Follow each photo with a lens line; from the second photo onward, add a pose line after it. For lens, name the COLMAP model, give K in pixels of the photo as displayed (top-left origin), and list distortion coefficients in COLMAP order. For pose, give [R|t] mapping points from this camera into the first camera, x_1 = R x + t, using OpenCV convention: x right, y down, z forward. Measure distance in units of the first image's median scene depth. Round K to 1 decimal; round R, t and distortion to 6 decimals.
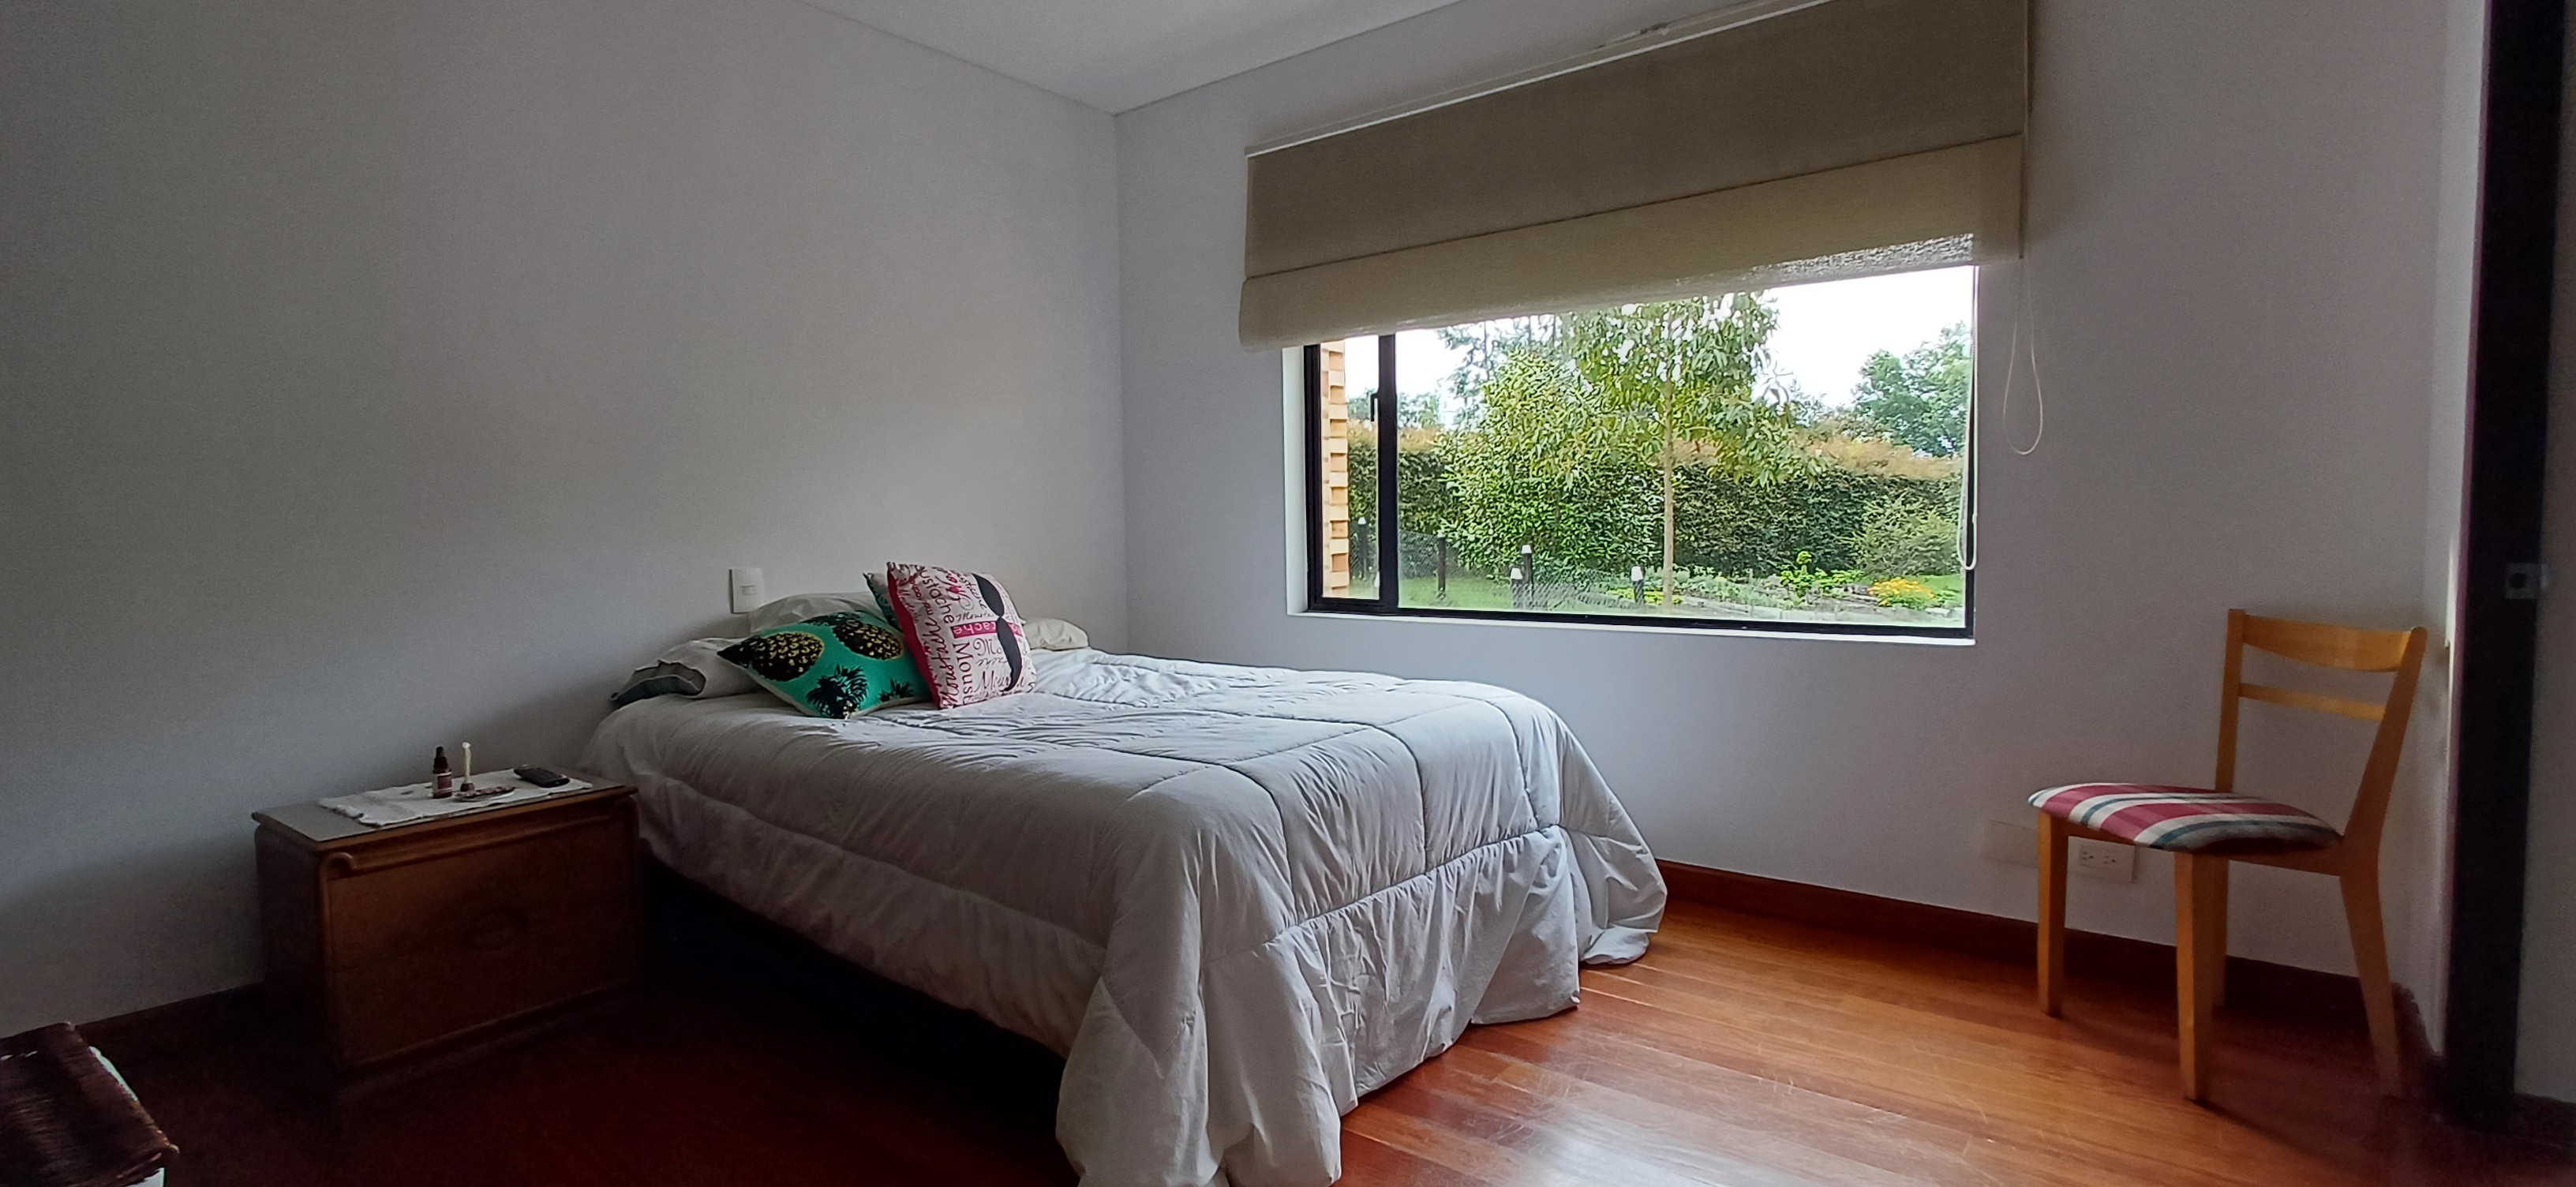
lens RADIAL K [[1178.1, 0, 1298.2], [0, 1178.1, 594.0], [0, 0, 1]] dist [0.002486, 0.000029]
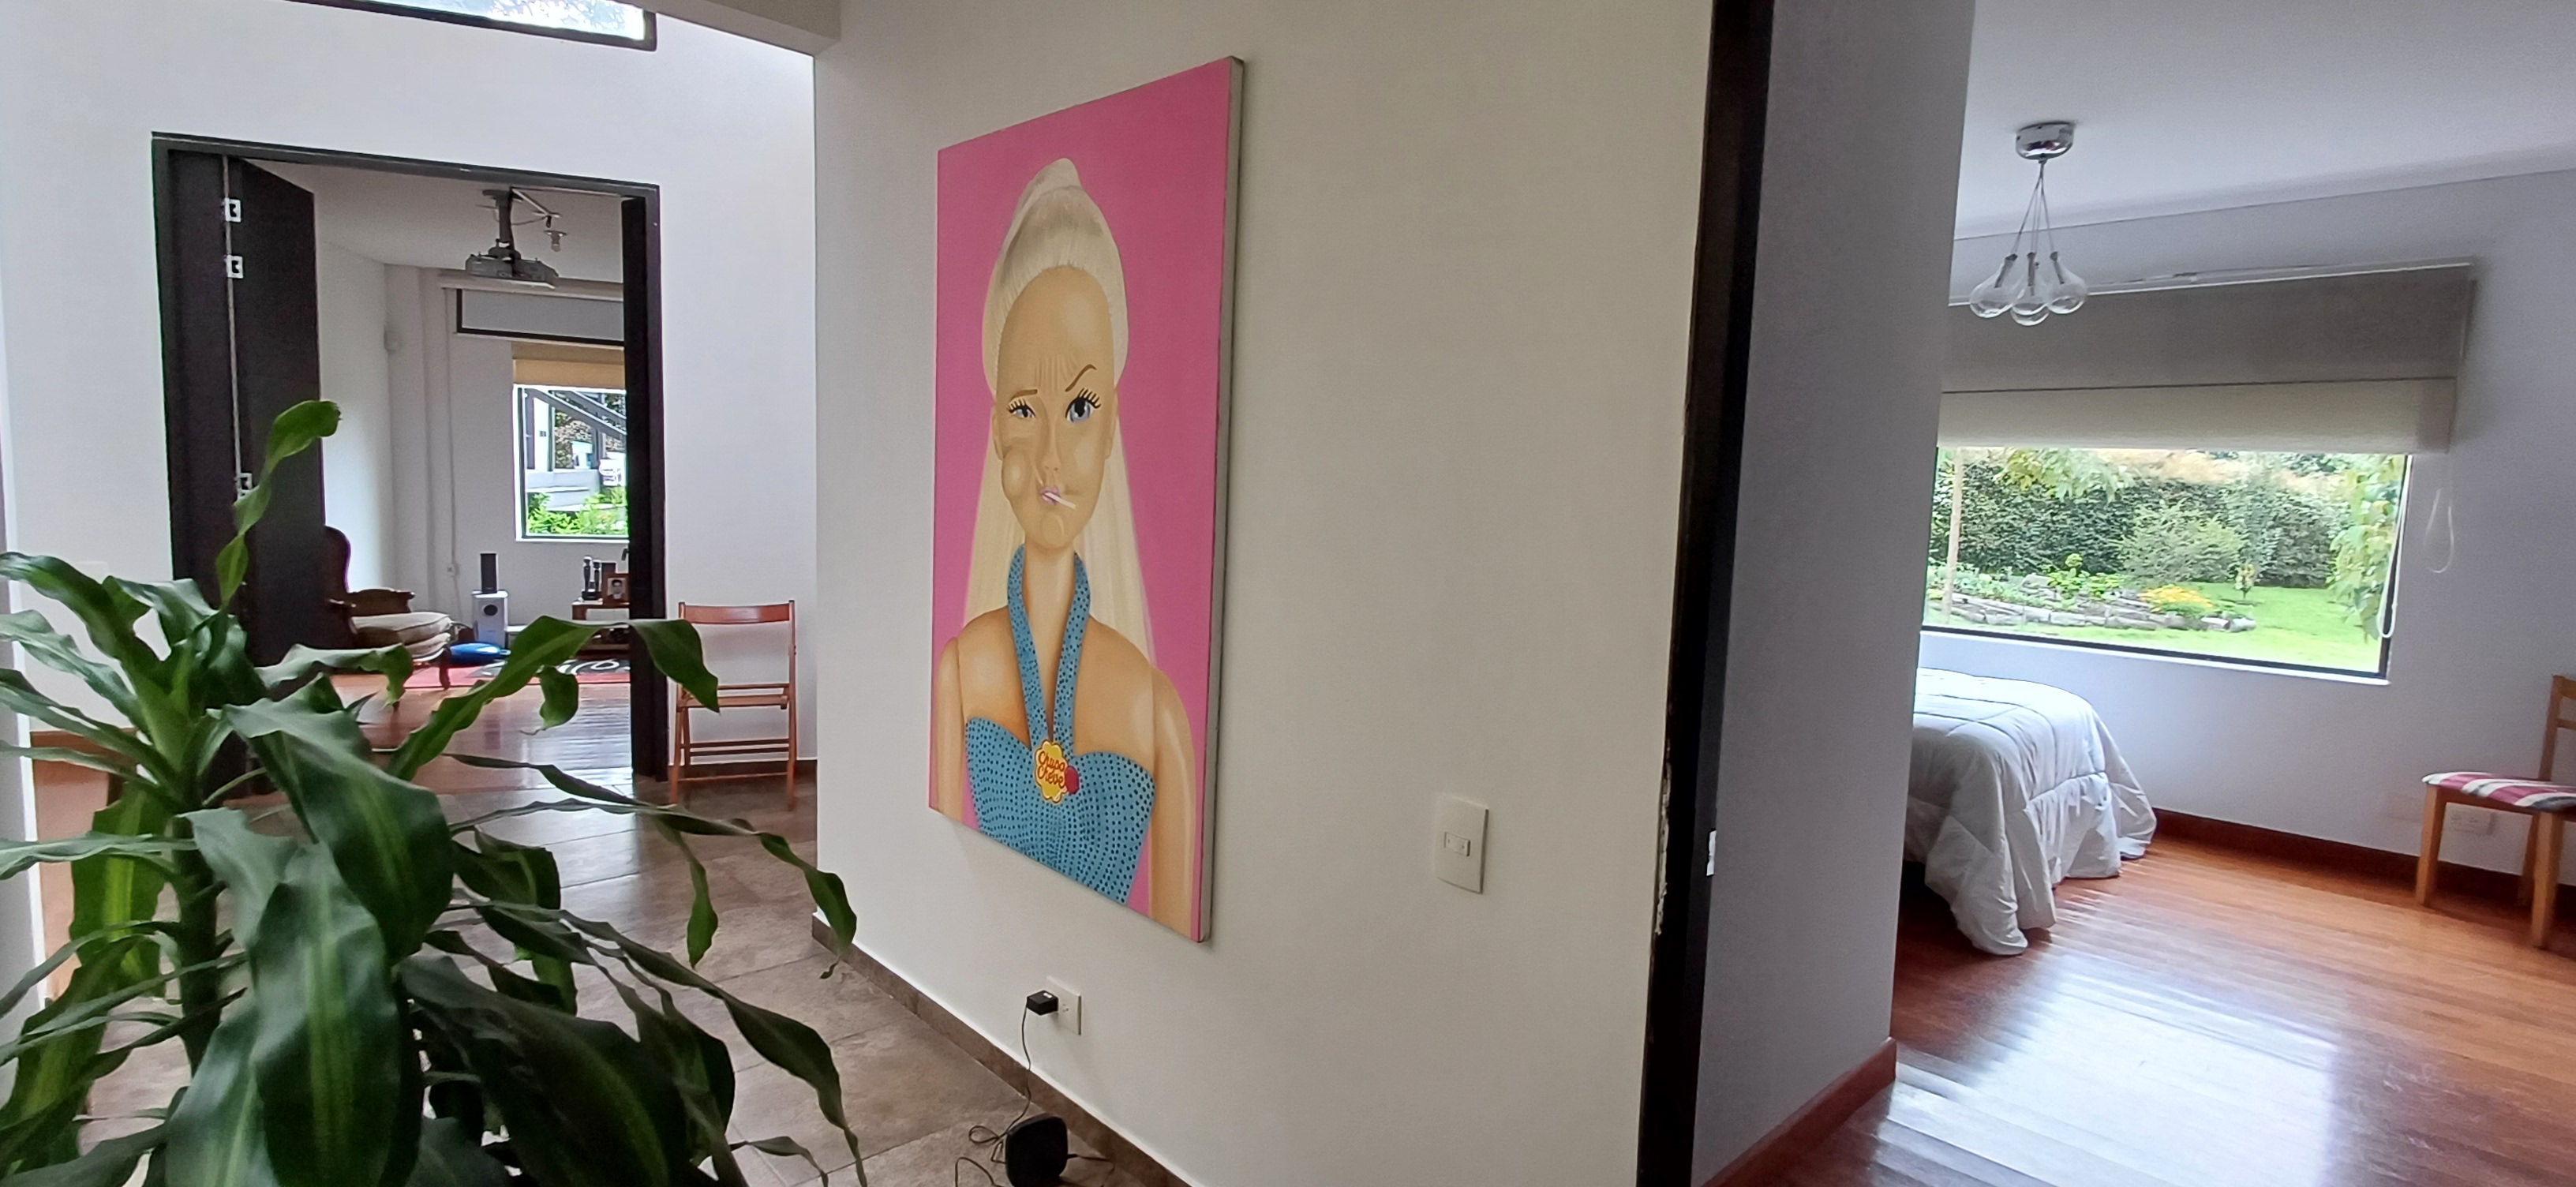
lens RADIAL K [[1178.1, 0, 1288.1], [0, 1178.1, 590.5], [0, 0, 1]] dist [0.002486, 0.000029]
pose [[0.987018, 0.062887, -0.147789, -0.137585], [-0.057351, 0.997494, 0.041434, -0.013286], [0.150024, -0.032420, 0.988151, -0.165342]]
